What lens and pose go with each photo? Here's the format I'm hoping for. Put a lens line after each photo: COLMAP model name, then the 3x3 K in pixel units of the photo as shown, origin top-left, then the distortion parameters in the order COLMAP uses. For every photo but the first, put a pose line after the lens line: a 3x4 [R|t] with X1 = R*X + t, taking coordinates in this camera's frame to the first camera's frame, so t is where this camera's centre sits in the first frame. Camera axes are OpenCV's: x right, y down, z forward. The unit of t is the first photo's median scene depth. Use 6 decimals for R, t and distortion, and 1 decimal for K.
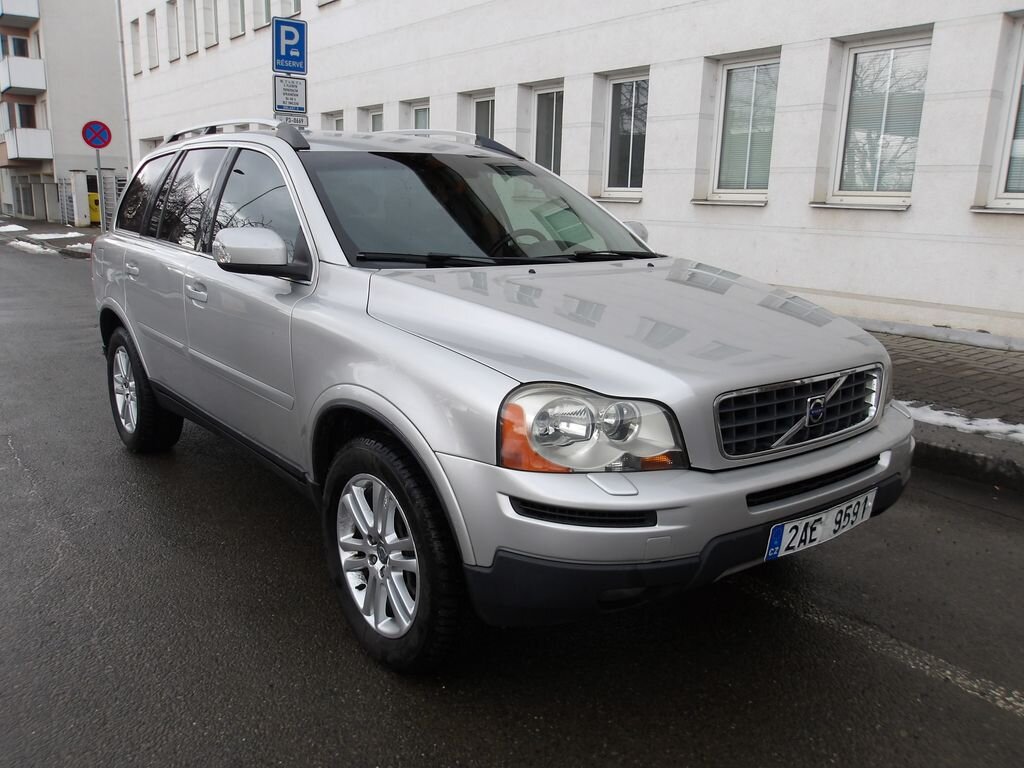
lens RADIAL K [[852.6, 0, 507.5], [0, 852.6, 386.2], [0, 0, 1]] dist [-0.029738, 0.047584]
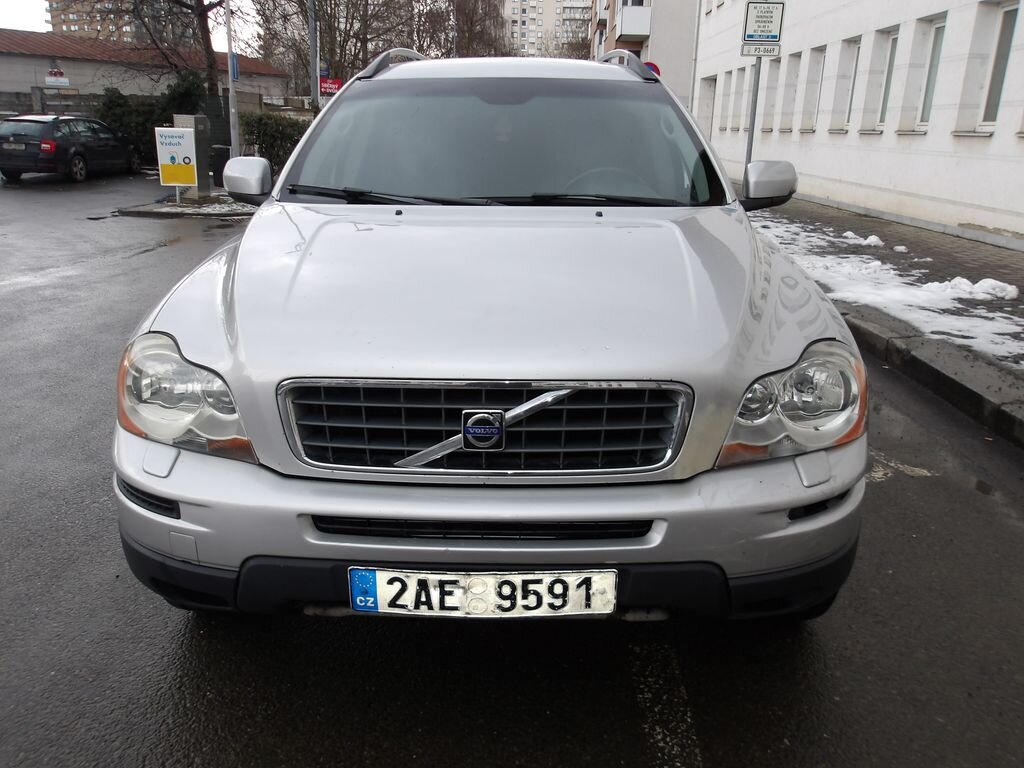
lens RADIAL K [[852.6, 0, 509.6], [0, 852.6, 379.8], [0, 0, 1]] dist [-0.029738, 0.047584]
pose [[0.788404, 0.165402, -0.592504, 0.788620], [-0.129014, 0.986212, 0.103639, -0.086848], [0.601477, -0.005269, 0.798873, 0.463111]]
